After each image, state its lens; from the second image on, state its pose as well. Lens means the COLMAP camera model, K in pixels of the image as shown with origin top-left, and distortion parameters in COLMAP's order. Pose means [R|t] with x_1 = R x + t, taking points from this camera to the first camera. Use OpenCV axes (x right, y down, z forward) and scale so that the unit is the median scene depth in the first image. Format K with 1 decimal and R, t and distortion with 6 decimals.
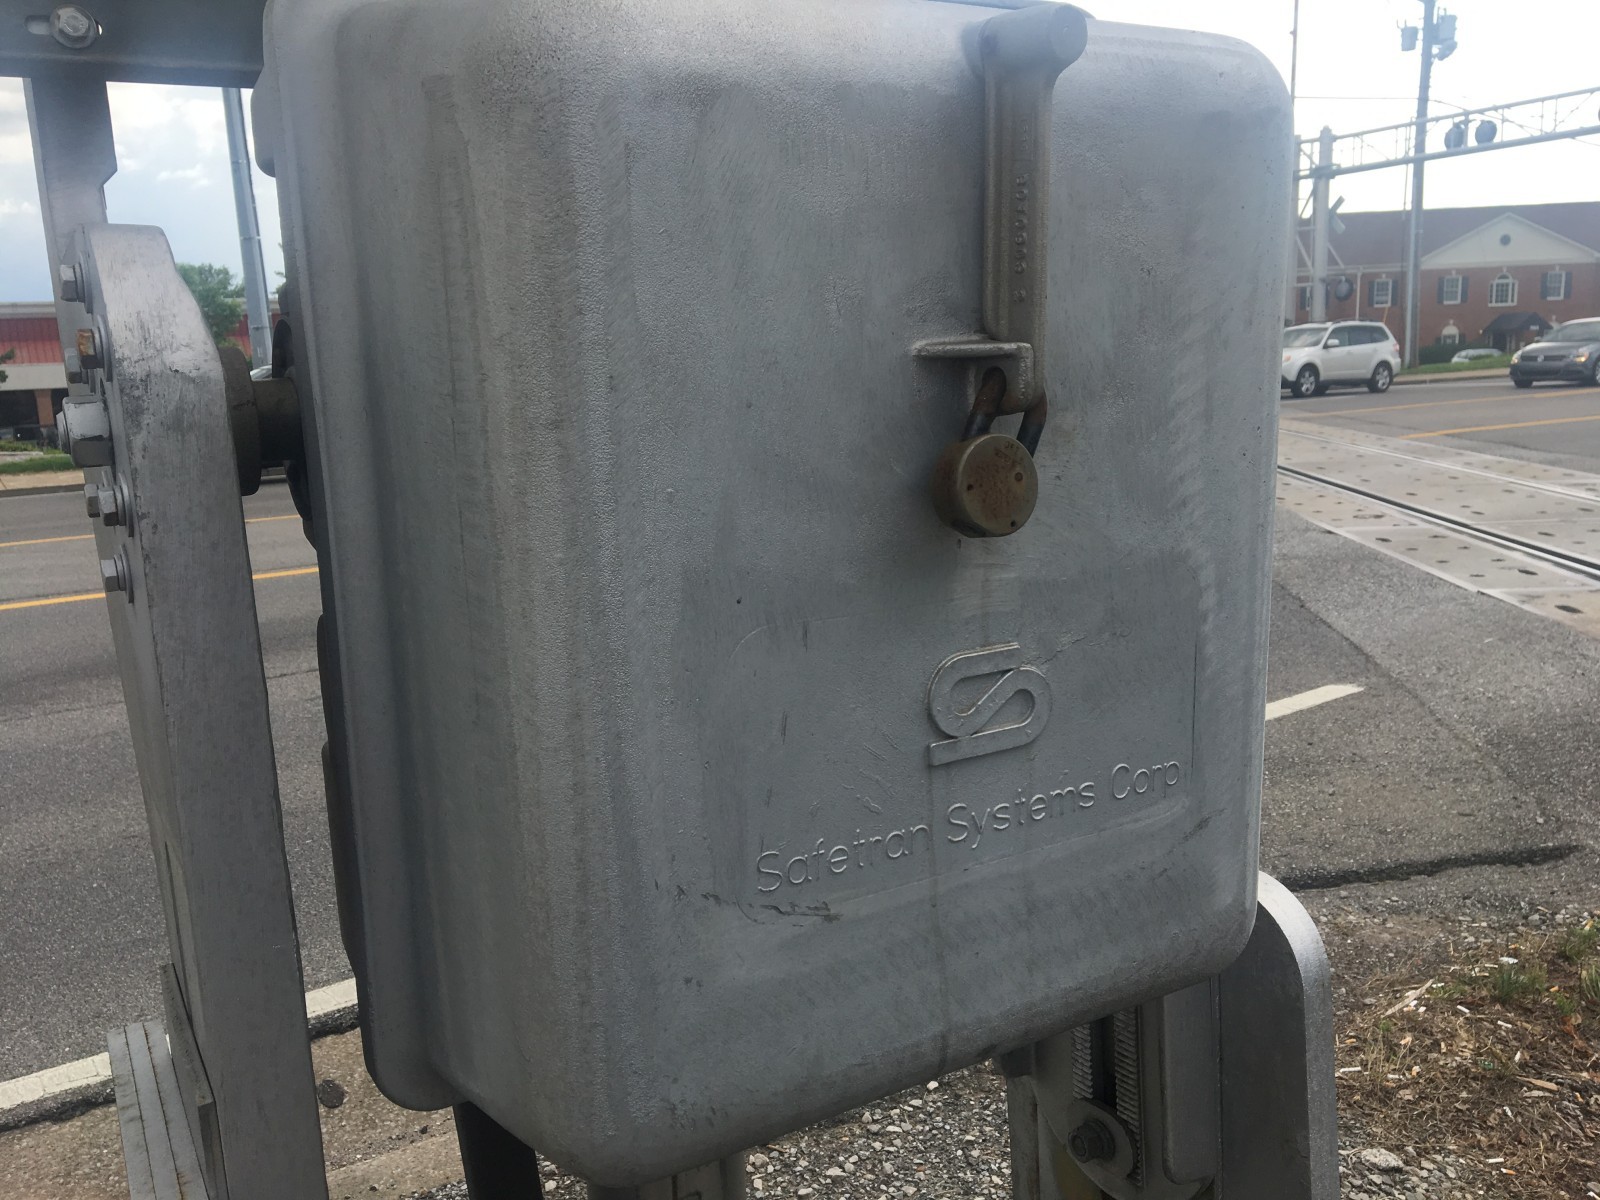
lens RADIAL K [[1322.2, 0, 800.0], [0, 1322.2, 600.0], [0, 0, 1]] dist [0.076000, -0.095178]
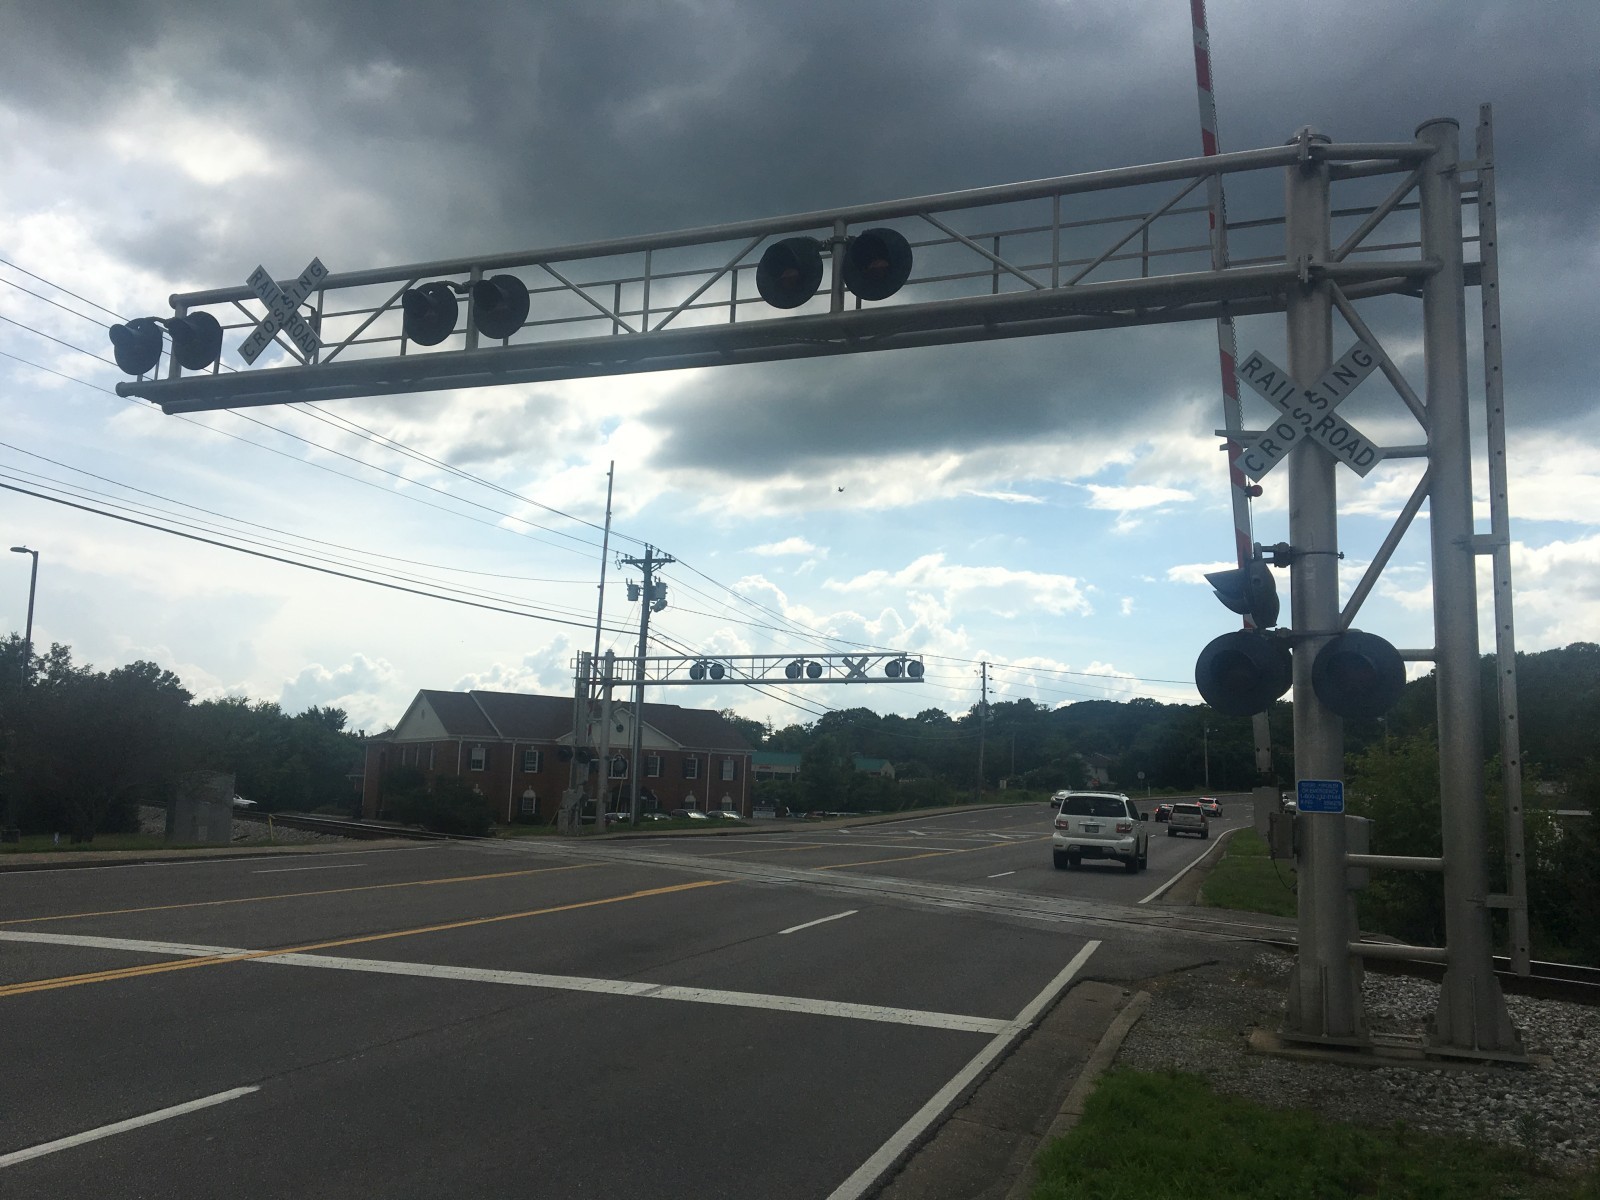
lens RADIAL K [[1321.1, 0, 794.4], [0, 1321.1, 596.1], [0, 0, 1]] dist [0.053338, -0.046588]
pose [[0.779451, 0.157714, 0.606286, -0.282446], [0.051352, 0.948449, -0.312740, 0.032943], [-0.624355, 0.274900, 0.731171, -0.136053]]
